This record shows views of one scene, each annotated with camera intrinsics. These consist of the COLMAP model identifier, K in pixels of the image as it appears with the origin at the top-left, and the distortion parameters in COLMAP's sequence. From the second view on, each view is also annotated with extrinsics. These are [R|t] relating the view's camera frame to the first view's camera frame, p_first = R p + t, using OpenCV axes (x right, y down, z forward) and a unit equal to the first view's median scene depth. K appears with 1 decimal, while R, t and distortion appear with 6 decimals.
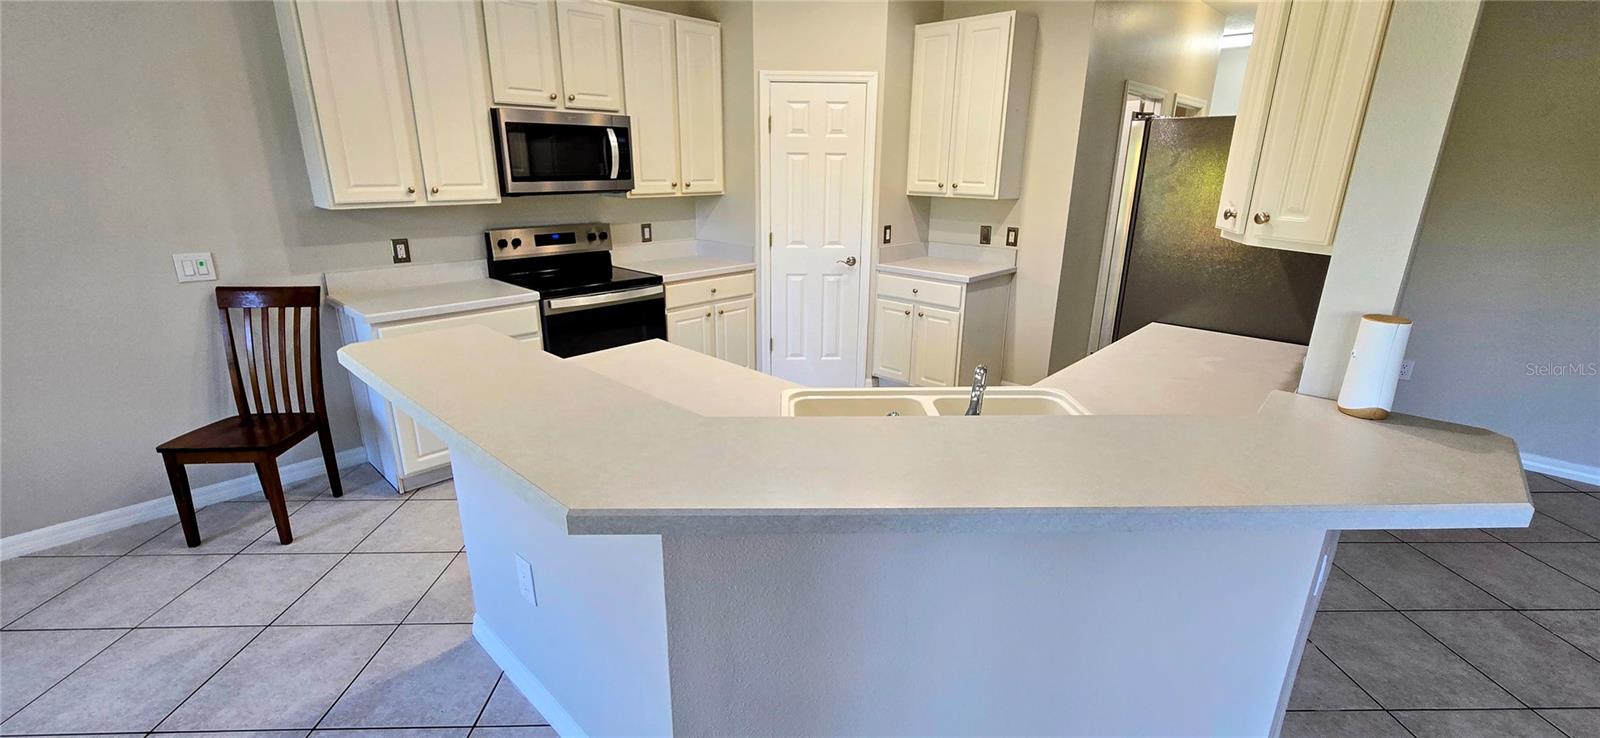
lens RADIAL K [[659.5, 0, 800.4], [0, 659.5, 365.3], [0, 0, 1]] dist [0.001423, -0.000105]
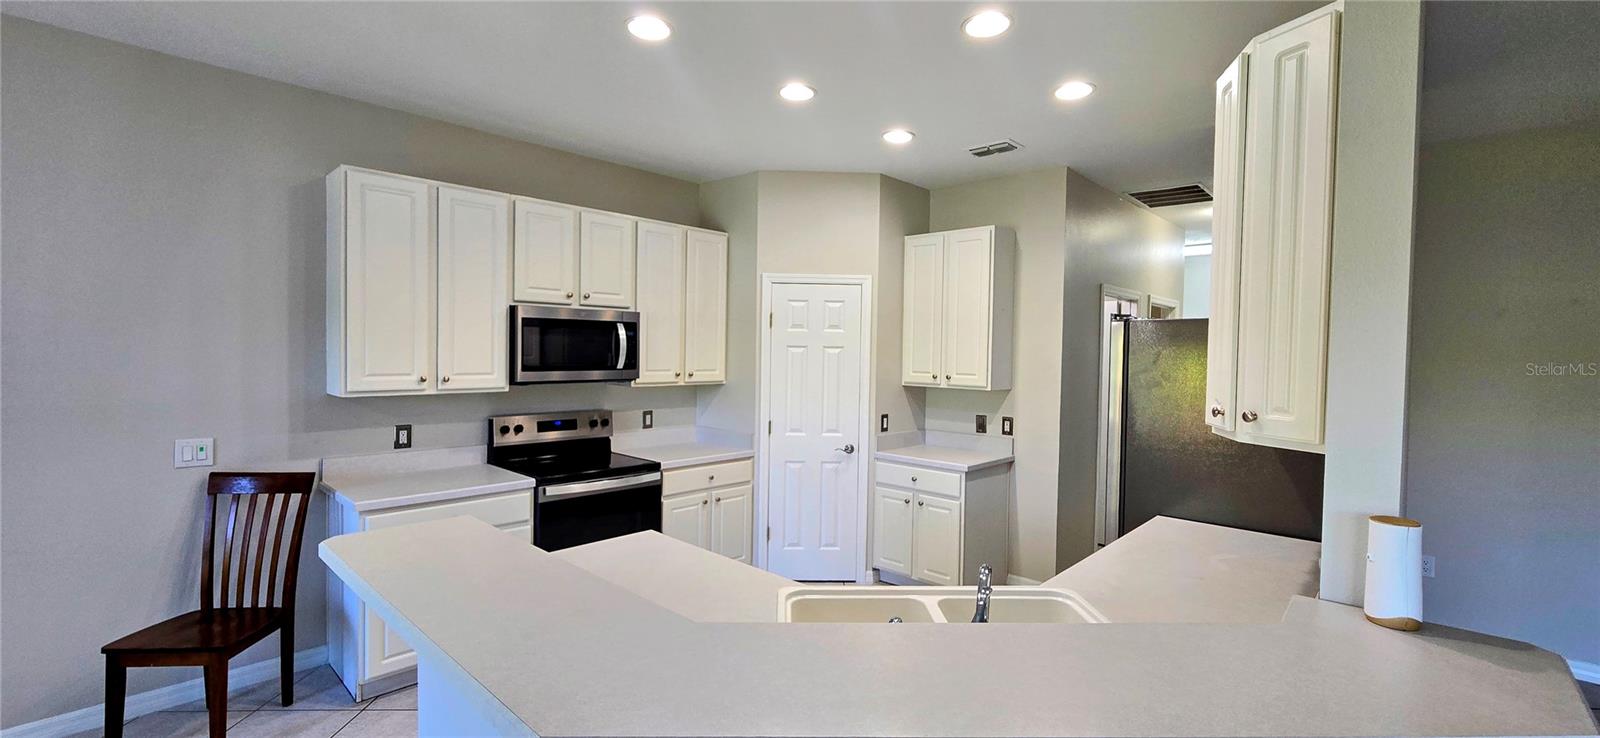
lens RADIAL K [[659.5, 0, 800.4], [0, 659.5, 365.3], [0, 0, 1]] dist [0.001423, -0.000105]
pose [[0.999971, 0.007473, 0.001324, 0.000108], [-0.006830, 0.962132, -0.272498, -0.007560], [-0.003310, 0.272481, 0.962156, -0.002374]]
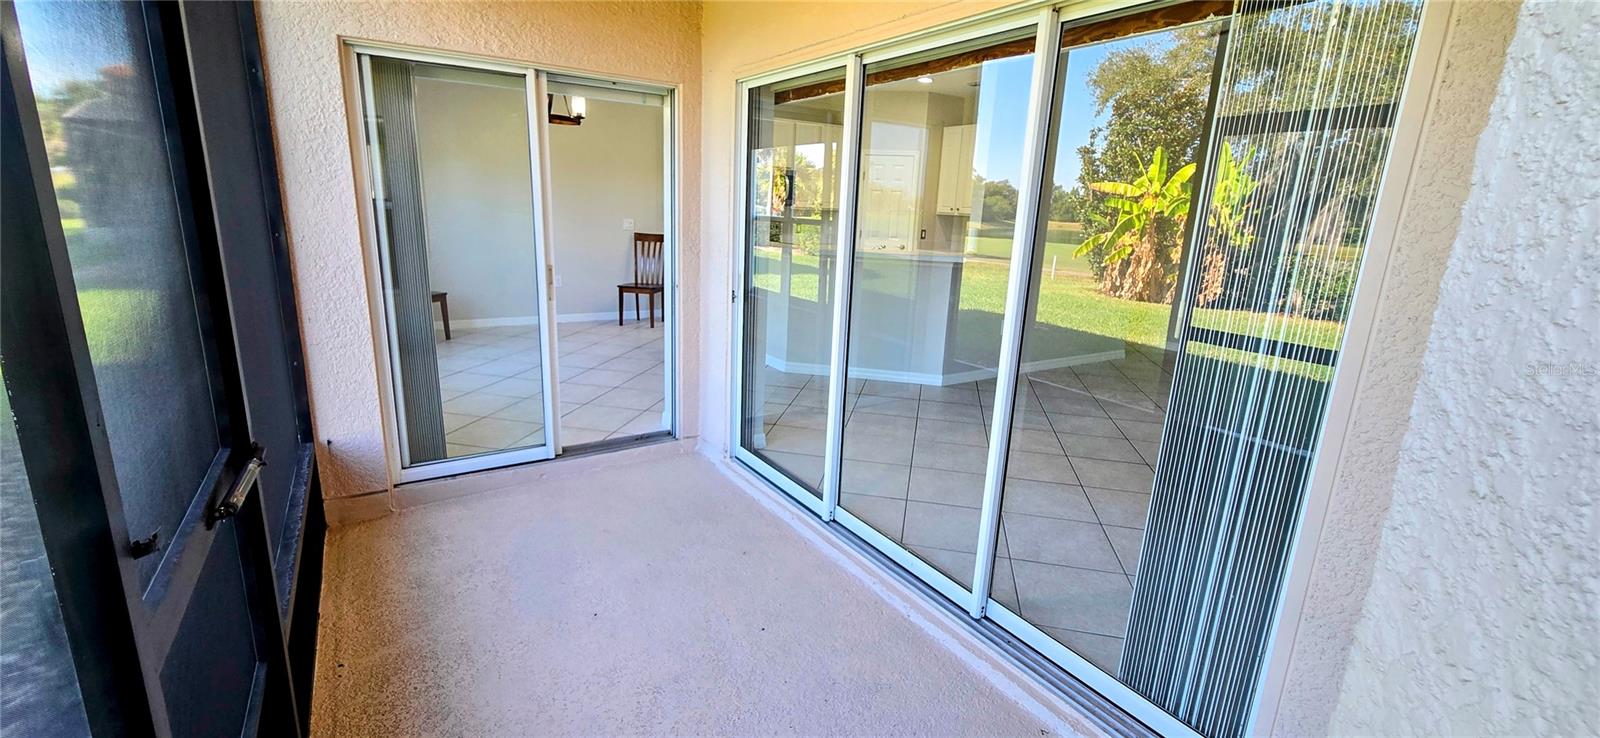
lens RADIAL K [[702.4, 0, 818.6], [0, 702.4, 367.4], [0, 0, 1]] dist [0.030083, 0.000033]
pose [[0.975509, 0.087805, -0.201673, 0.359745], [-0.100675, 0.993428, -0.054451, 0.408368], [0.195567, 0.073421, 0.977938, -1.271509]]
